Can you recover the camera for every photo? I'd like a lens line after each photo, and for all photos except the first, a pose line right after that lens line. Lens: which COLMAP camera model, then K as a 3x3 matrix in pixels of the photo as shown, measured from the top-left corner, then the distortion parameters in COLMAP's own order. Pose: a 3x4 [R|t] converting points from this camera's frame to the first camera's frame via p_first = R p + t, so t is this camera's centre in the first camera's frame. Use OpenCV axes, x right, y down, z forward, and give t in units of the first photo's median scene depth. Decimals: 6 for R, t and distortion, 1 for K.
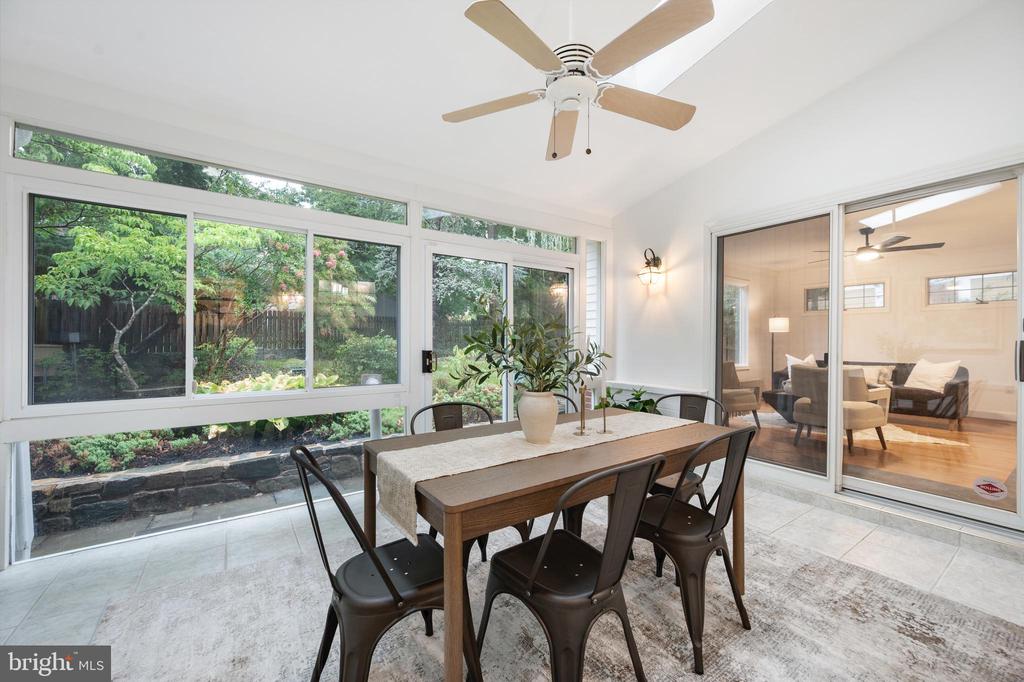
lens RADIAL K [[400.8, 0, 507.0], [0, 400.8, 342.9], [0, 0, 1]] dist [-0.000562, -0.000001]
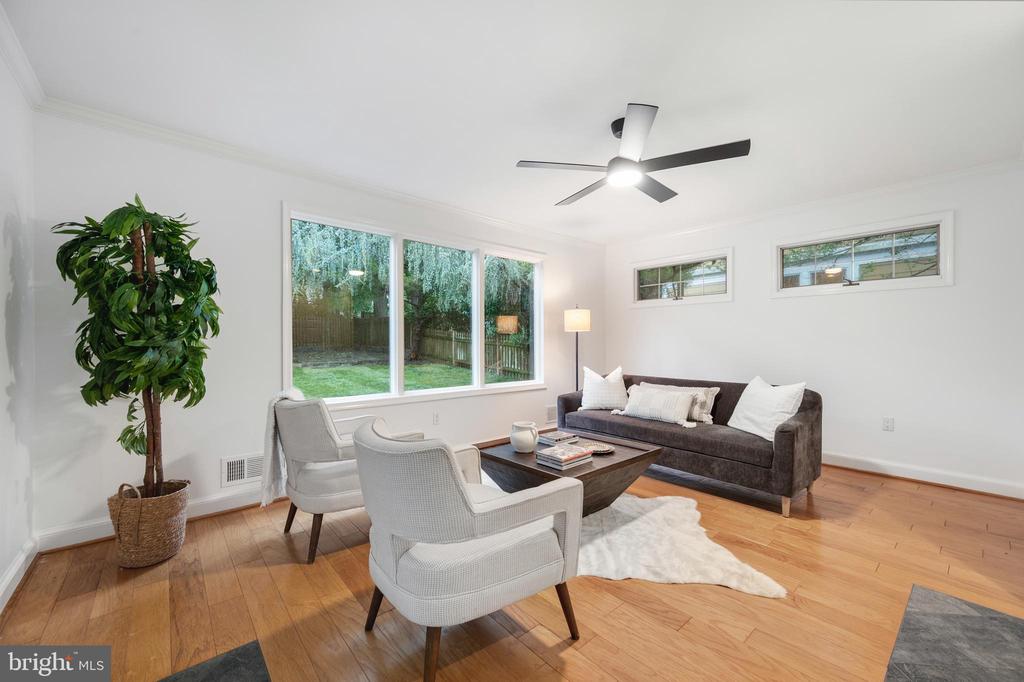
lens RADIAL K [[400.8, 0, 511.1], [0, 400.8, 343.9], [0, 0, 1]] dist [-0.000562, -0.000001]
pose [[0.991120, -0.002470, 0.132947, 0.579275], [0.001518, 0.999973, 0.007258, -0.015646], [-0.132961, -0.006992, 0.991097, 0.440261]]
